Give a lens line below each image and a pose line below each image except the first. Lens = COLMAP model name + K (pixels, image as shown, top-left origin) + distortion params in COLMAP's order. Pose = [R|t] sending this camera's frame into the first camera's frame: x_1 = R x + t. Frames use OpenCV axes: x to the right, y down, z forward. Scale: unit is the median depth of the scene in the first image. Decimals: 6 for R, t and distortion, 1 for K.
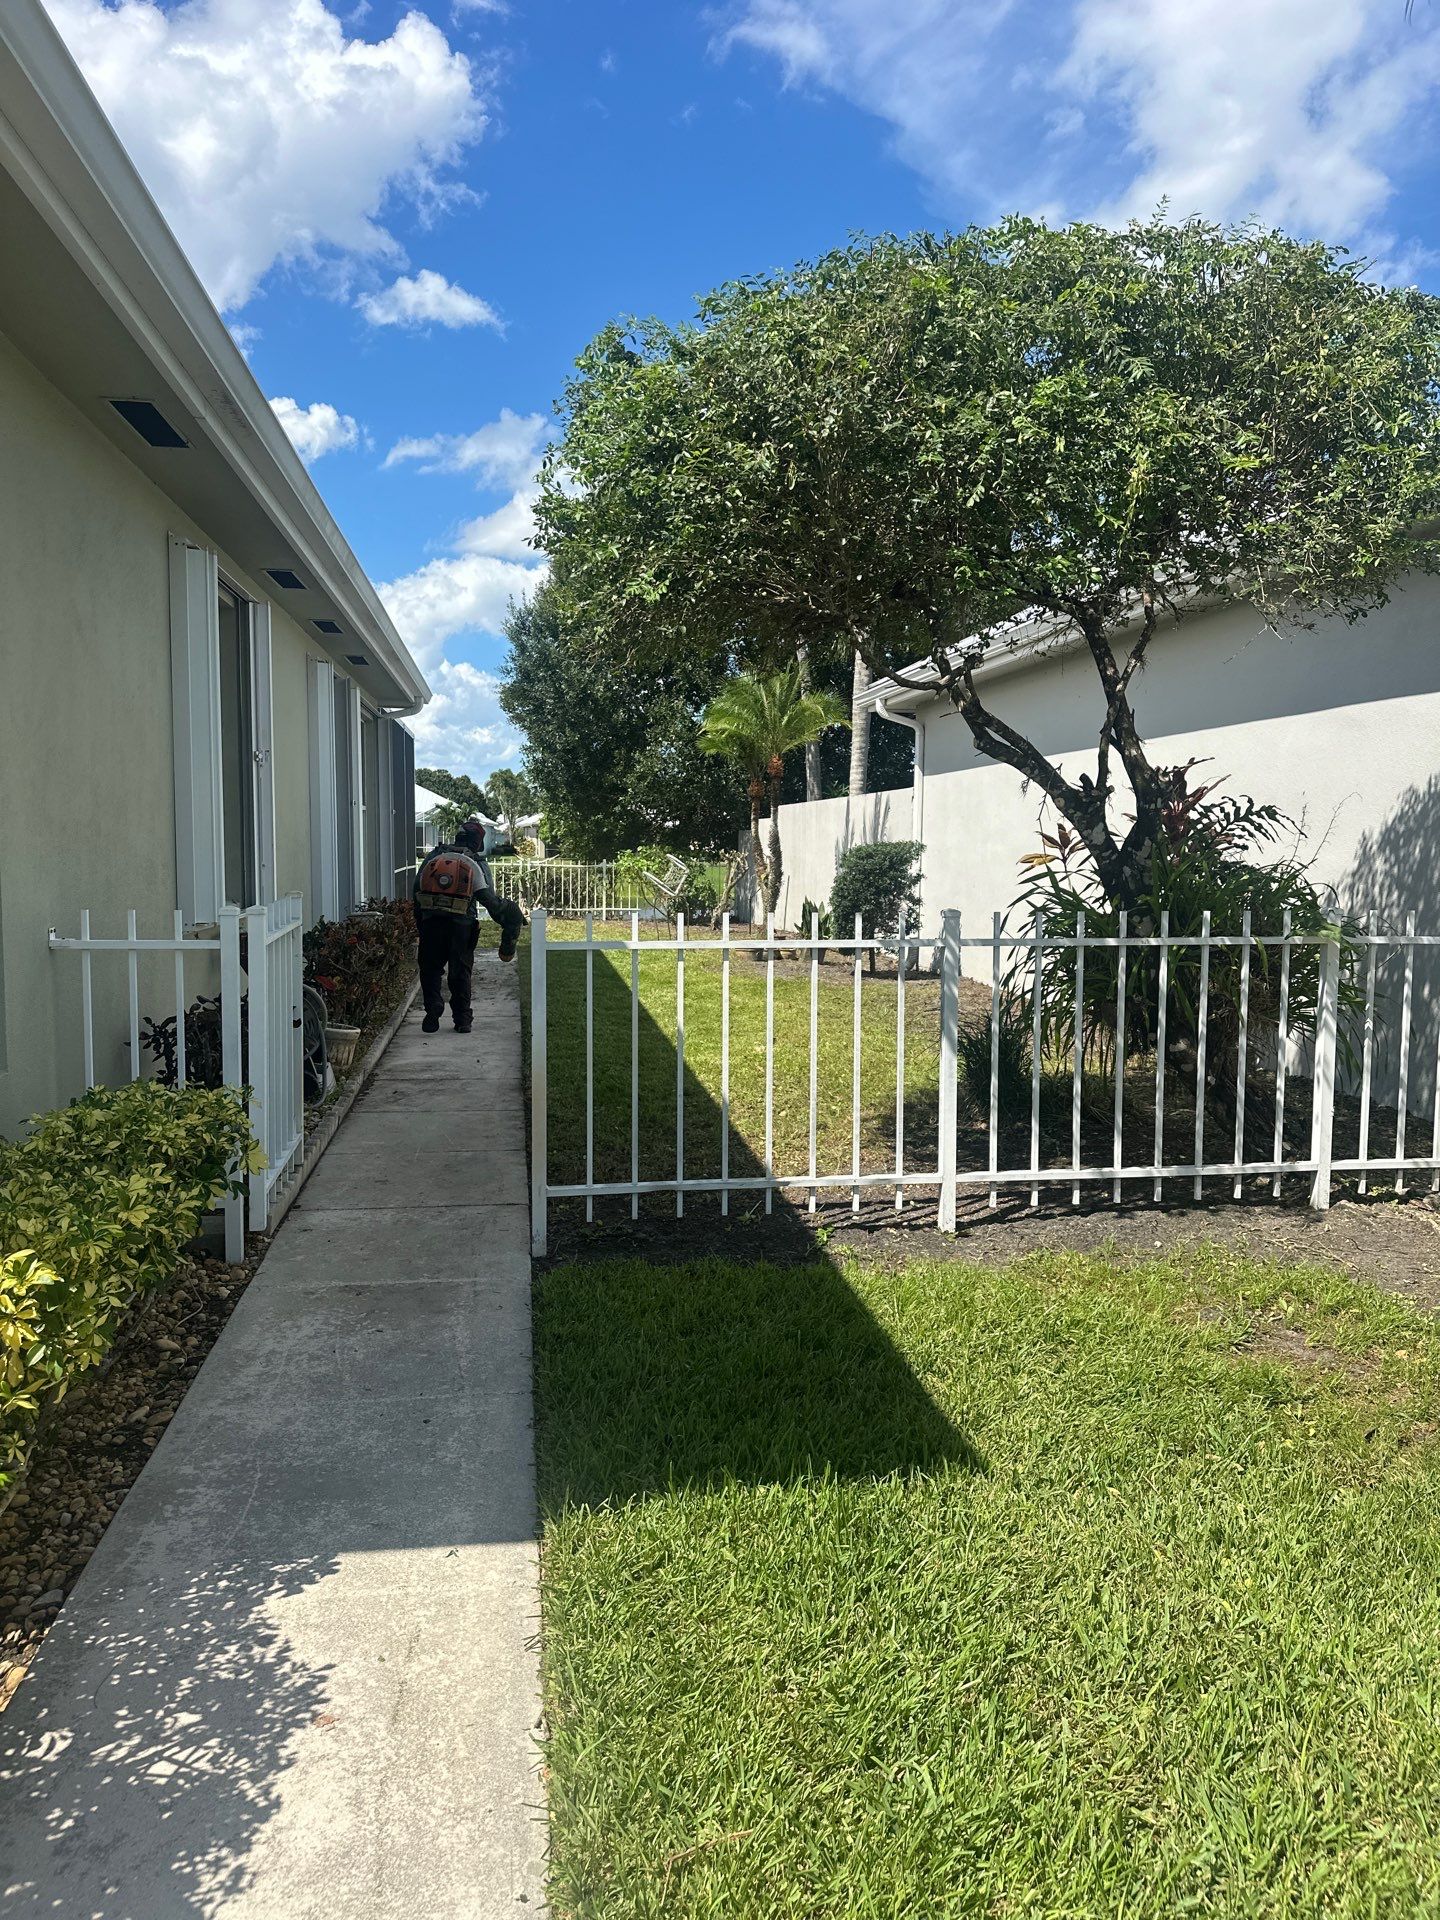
lens RADIAL K [[1341.5, 0, 712.3], [0, 1341.5, 985.8], [0, 0, 1]] dist [0.082491, -0.091765]
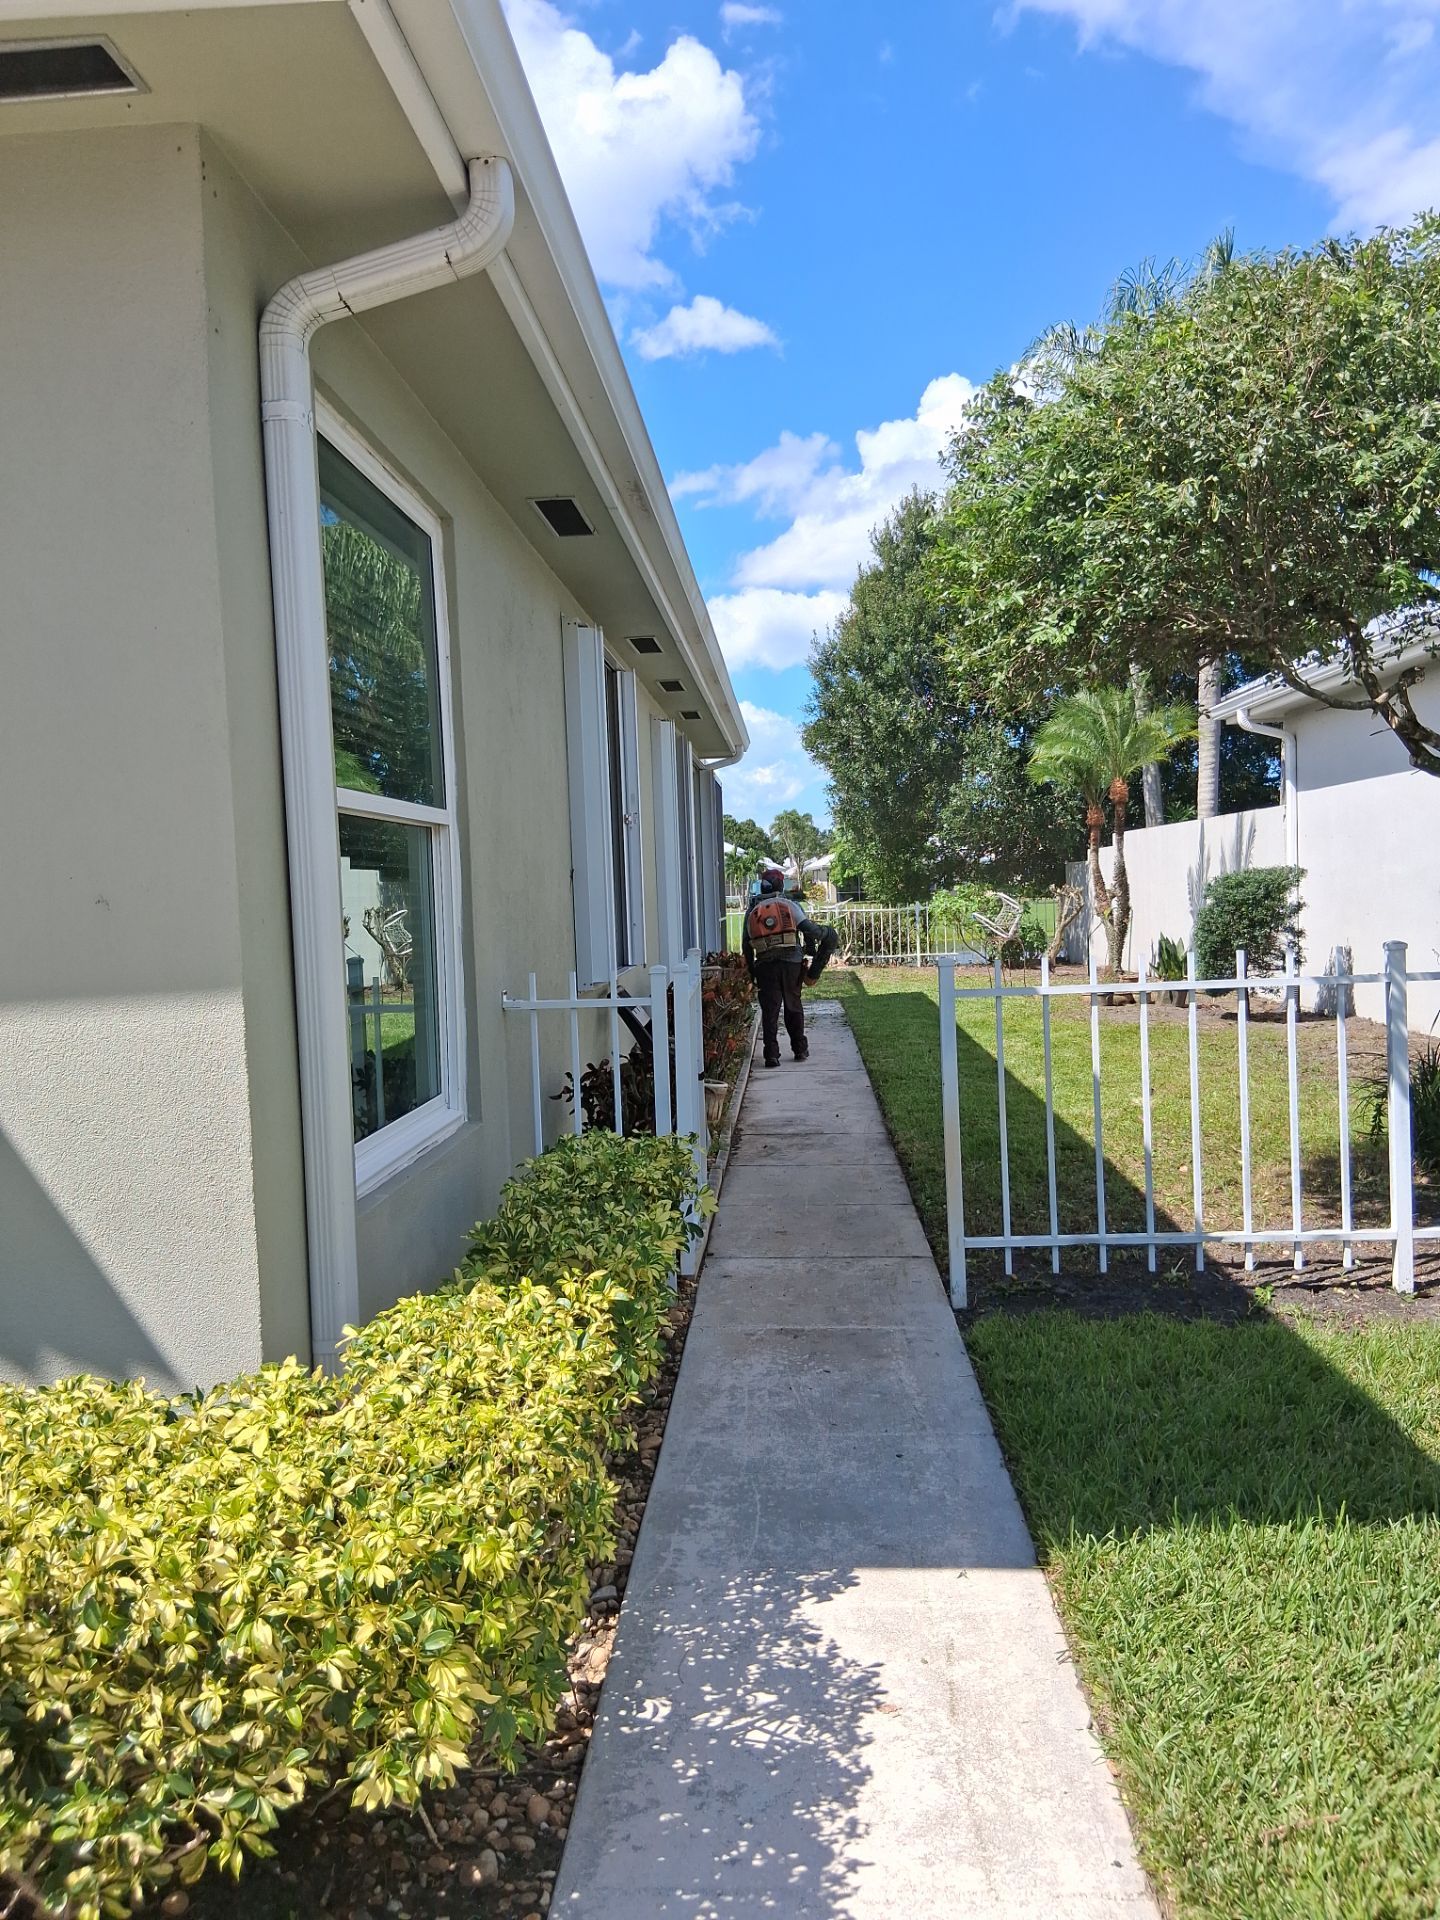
lens RADIAL K [[1460.4, 0, 732.4], [0, 1460.4, 965.5], [0, 0, 1]] dist [0.176946, -0.305538]
pose [[0.979960, -0.034393, -0.196204, -0.082257], [0.024355, 0.998279, -0.053346, 0.005608], [0.197701, 0.047498, 0.979111, -0.115999]]
